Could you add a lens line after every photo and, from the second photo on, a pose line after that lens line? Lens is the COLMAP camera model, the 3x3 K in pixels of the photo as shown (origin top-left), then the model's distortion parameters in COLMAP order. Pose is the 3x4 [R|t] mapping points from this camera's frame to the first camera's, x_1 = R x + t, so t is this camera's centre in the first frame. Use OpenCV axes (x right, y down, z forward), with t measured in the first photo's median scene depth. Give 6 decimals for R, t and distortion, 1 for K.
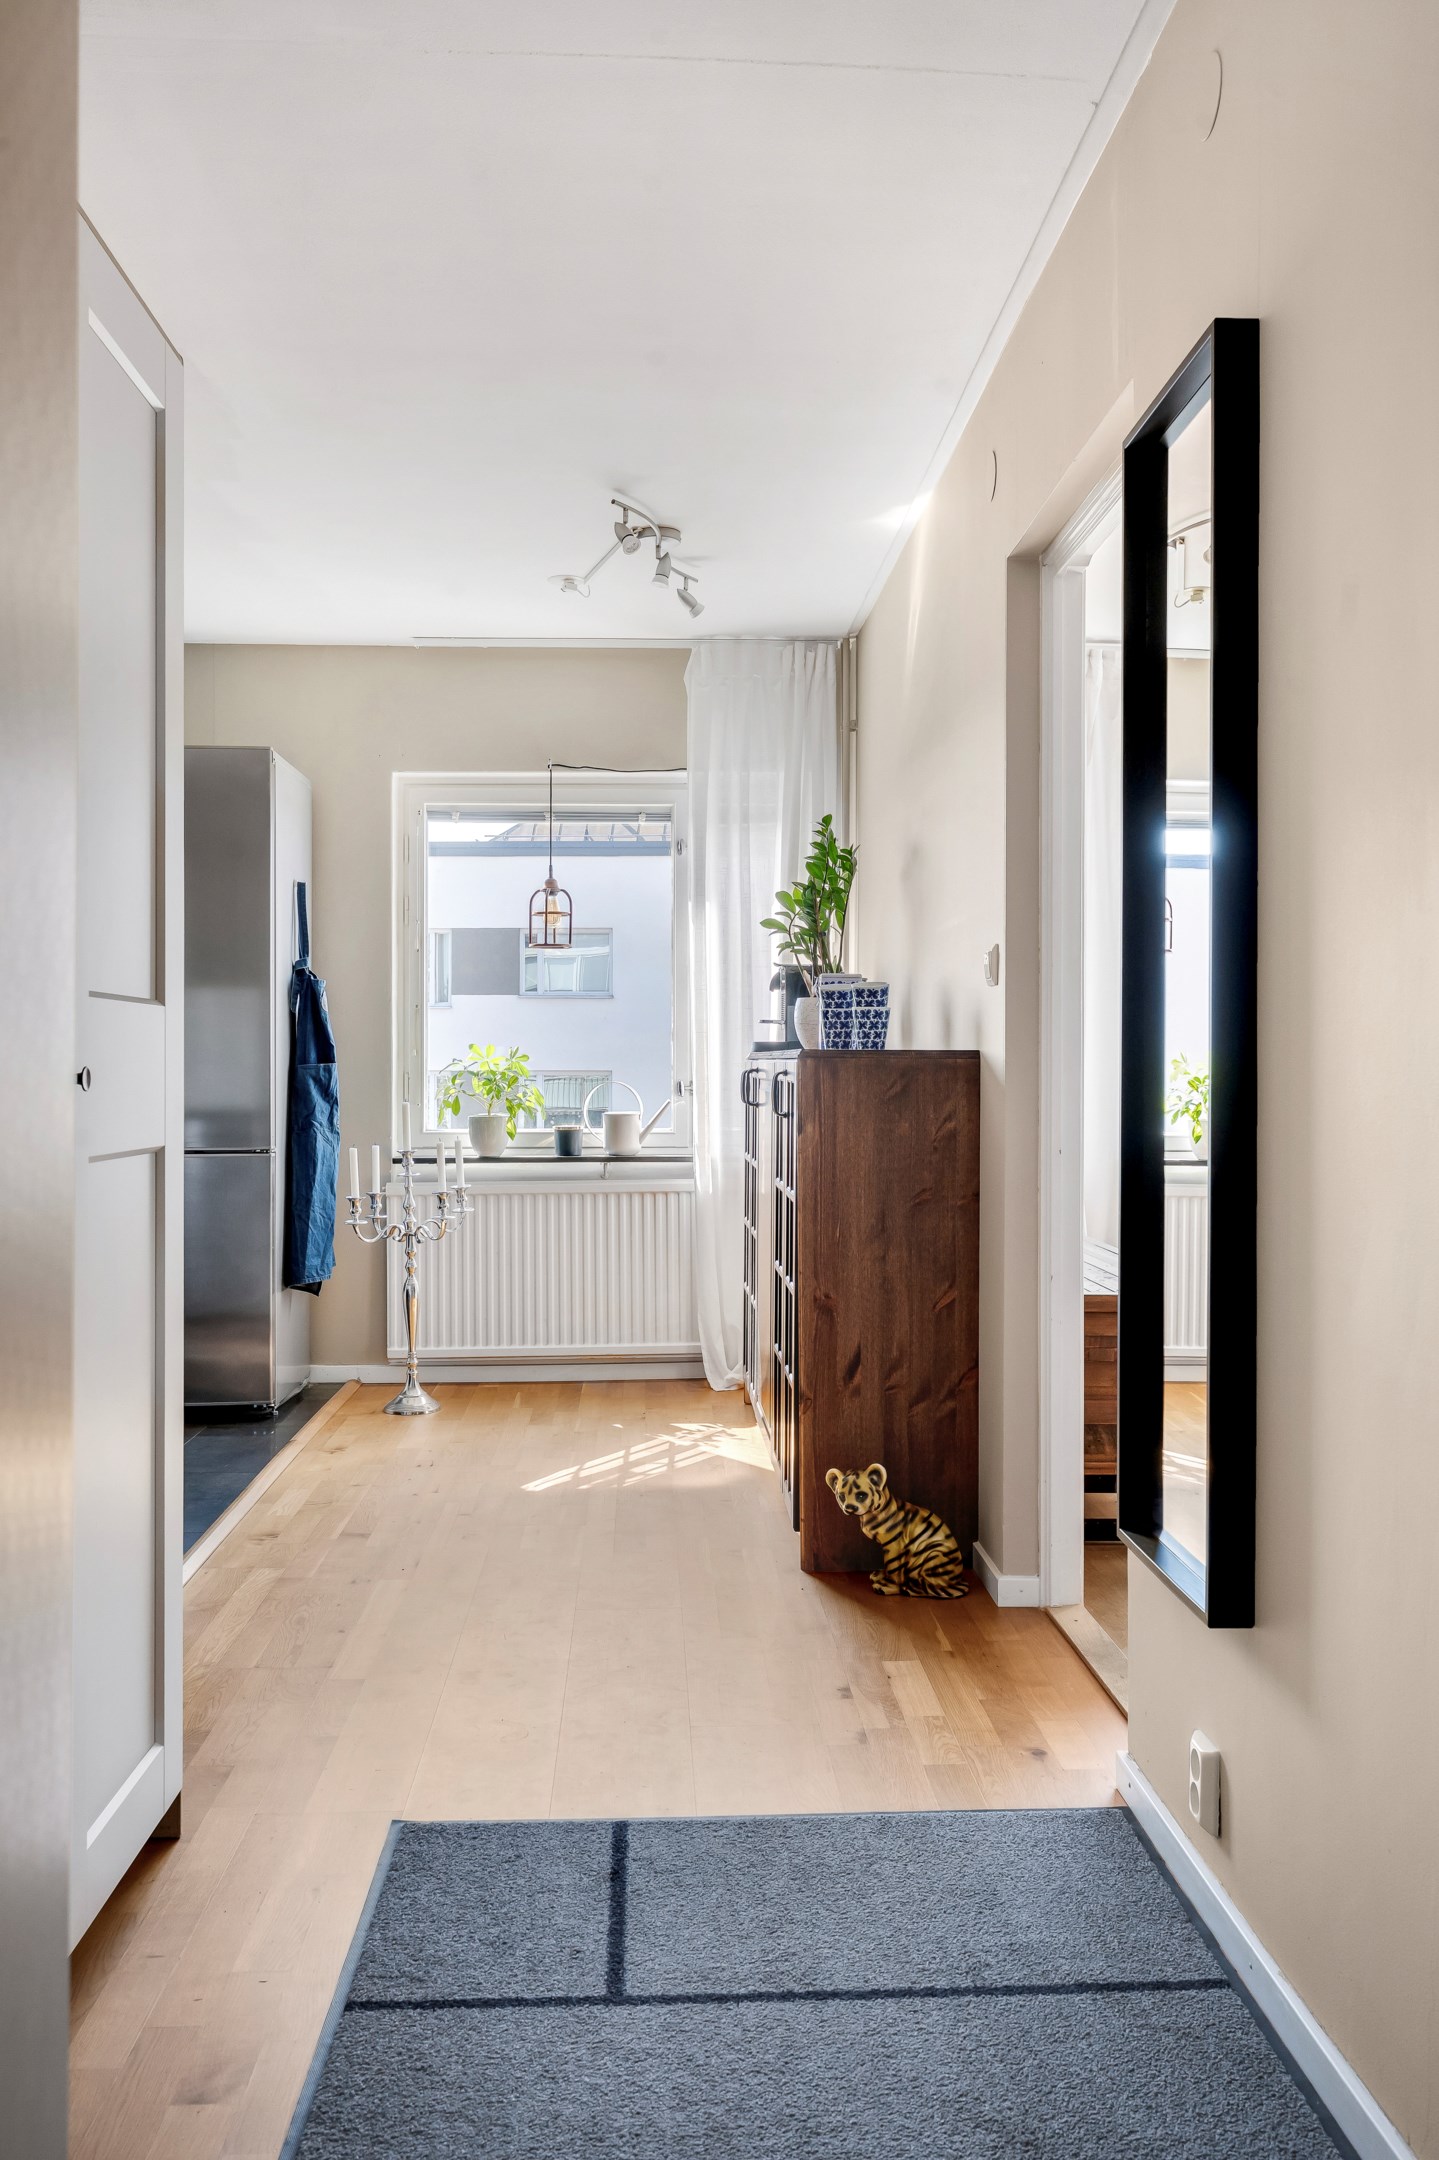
lens RADIAL K [[1775.4, 0, 719.5], [0, 1775.4, 1080.0], [0, 0, 1]] dist [0.000009, -0.000306]
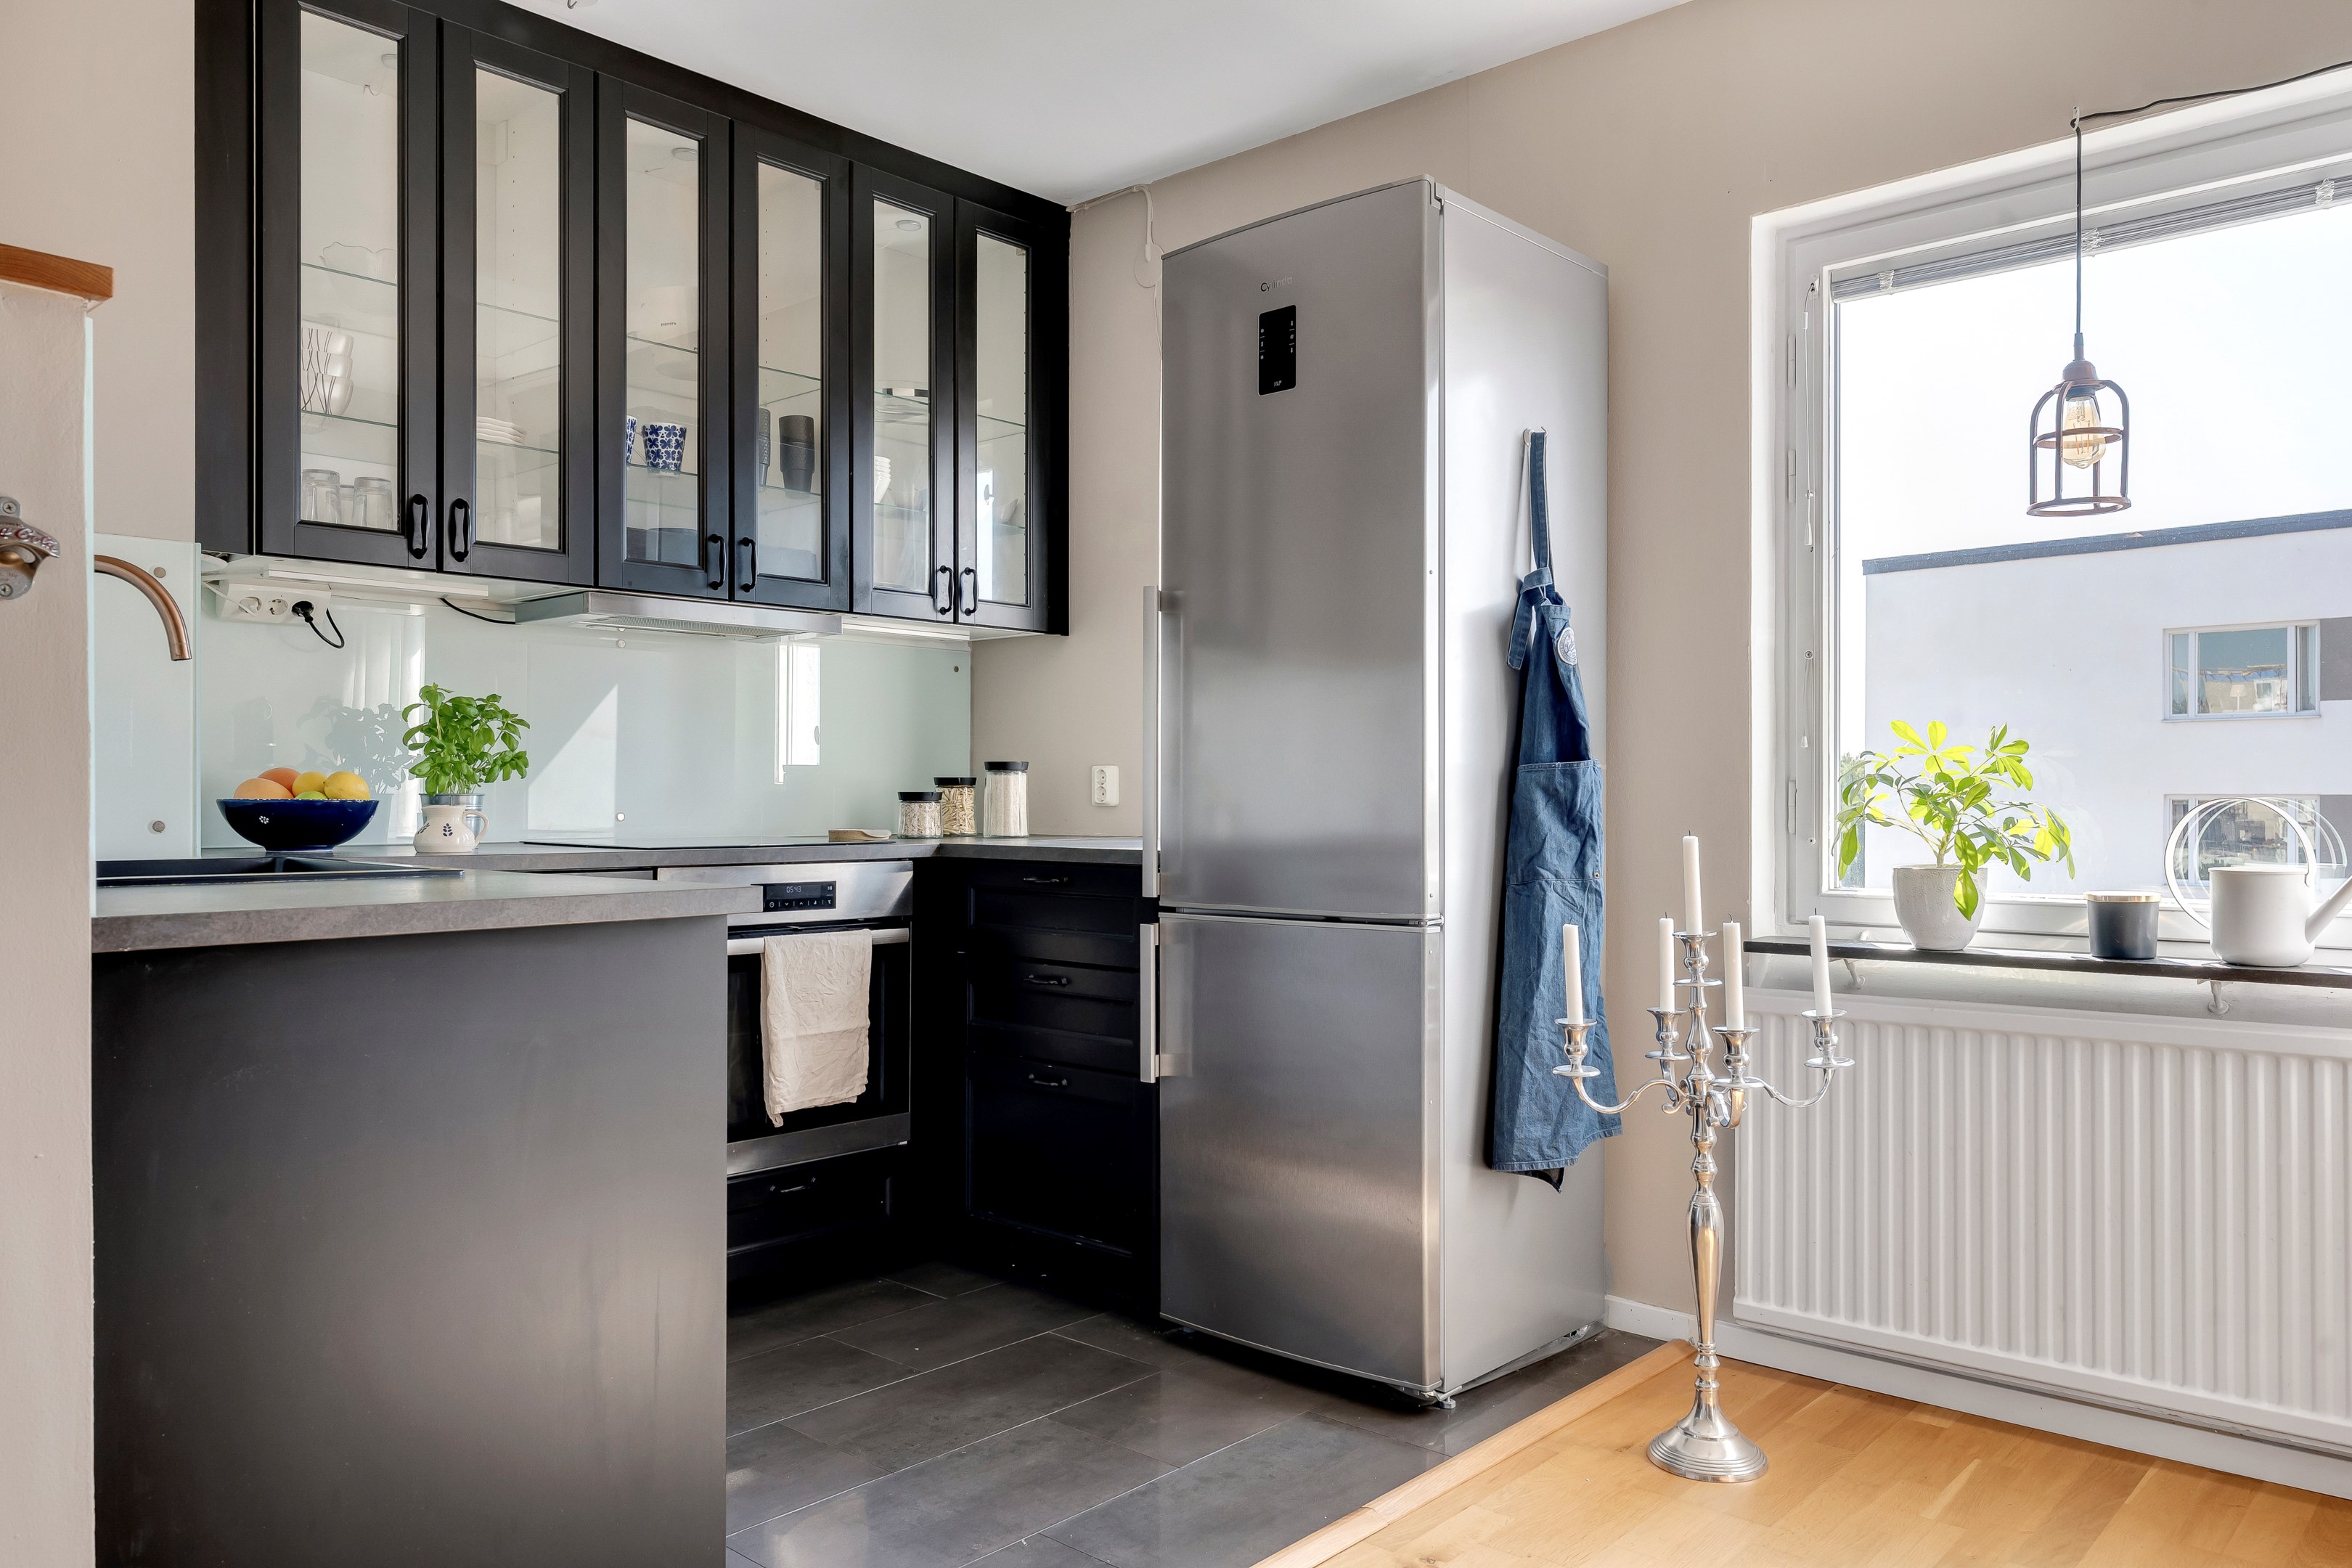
lens RADIAL K [[1652.7, 0, 1171.7], [0, 1652.7, 796.8], [0, 0, 1]] dist [0.001282, -0.003340]
pose [[0.712559, -0.000002, -0.701612, 0.043302], [-0.003695, 0.999986, -0.003756, 0.003735], [0.701603, 0.005269, 0.712549, 0.567270]]
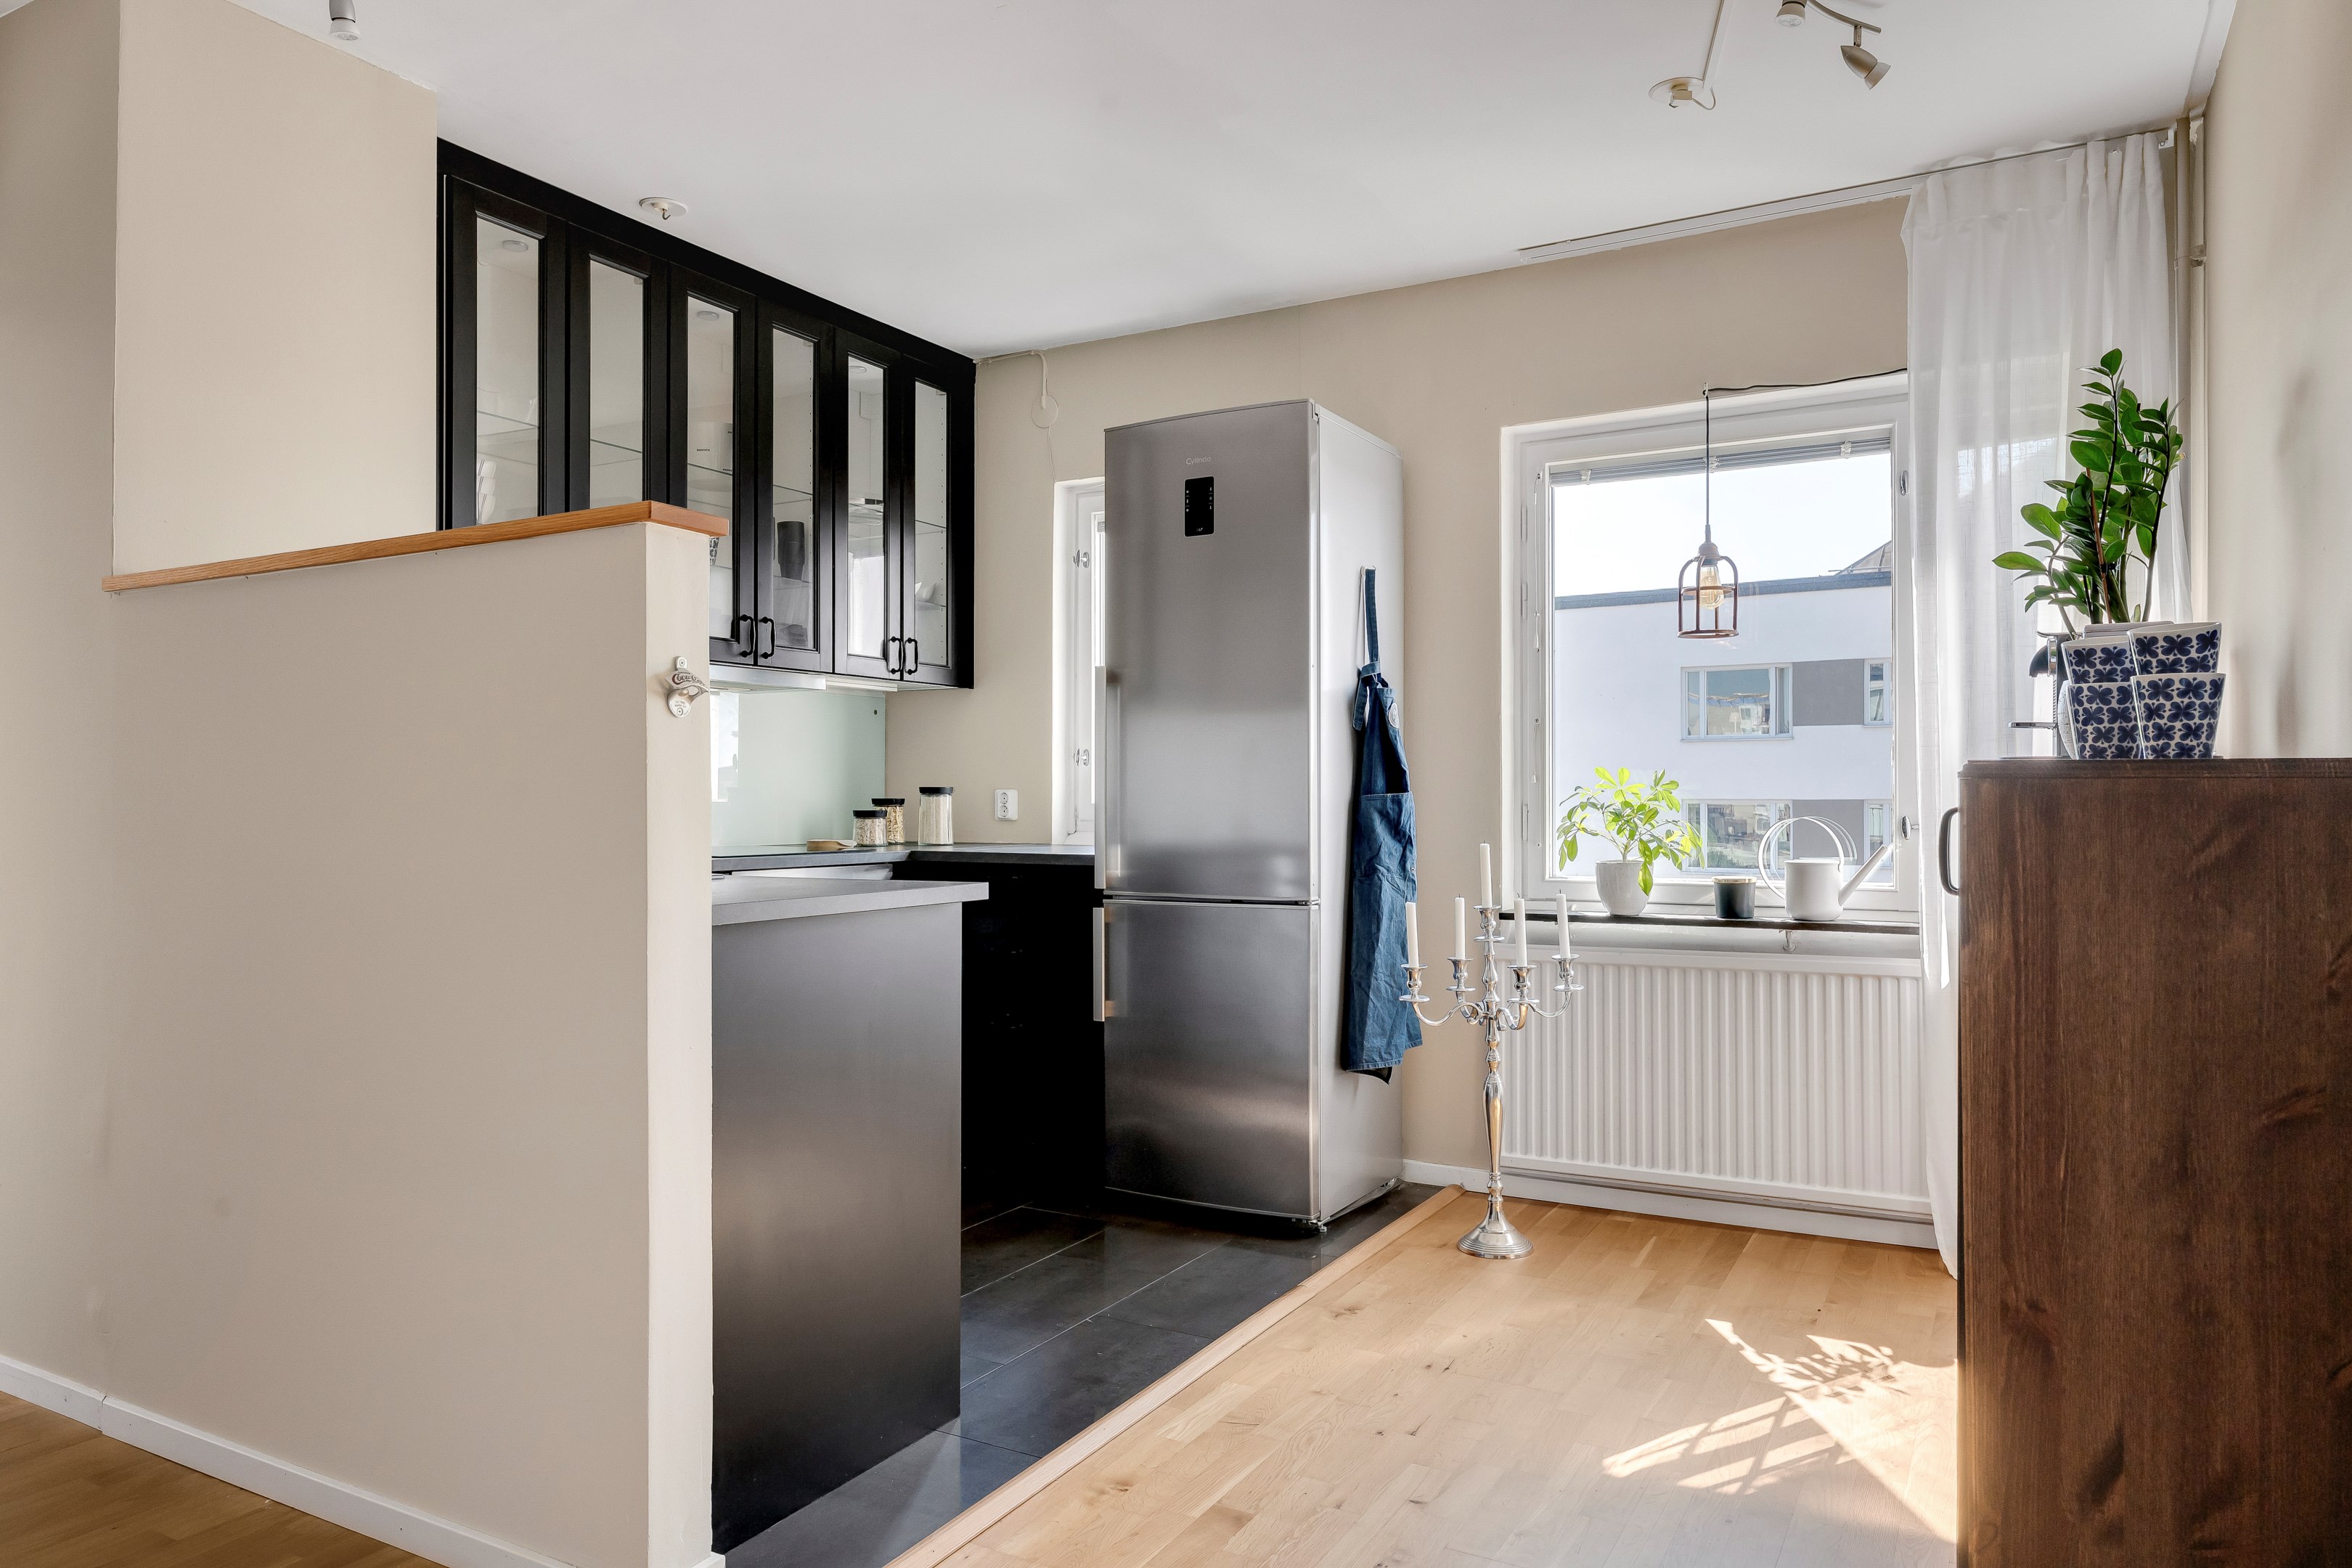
lens RADIAL K [[1515.2, 0, 1169.4], [0, 1515.2, 790.8], [0, 0, 1]] dist [0.001489, -0.000855]
pose [[0.848632, -0.003606, -0.528972, 0.052622], [-0.002087, 0.999946, -0.010166, -0.003310], [0.528980, 0.009731, 0.848579, 0.373311]]
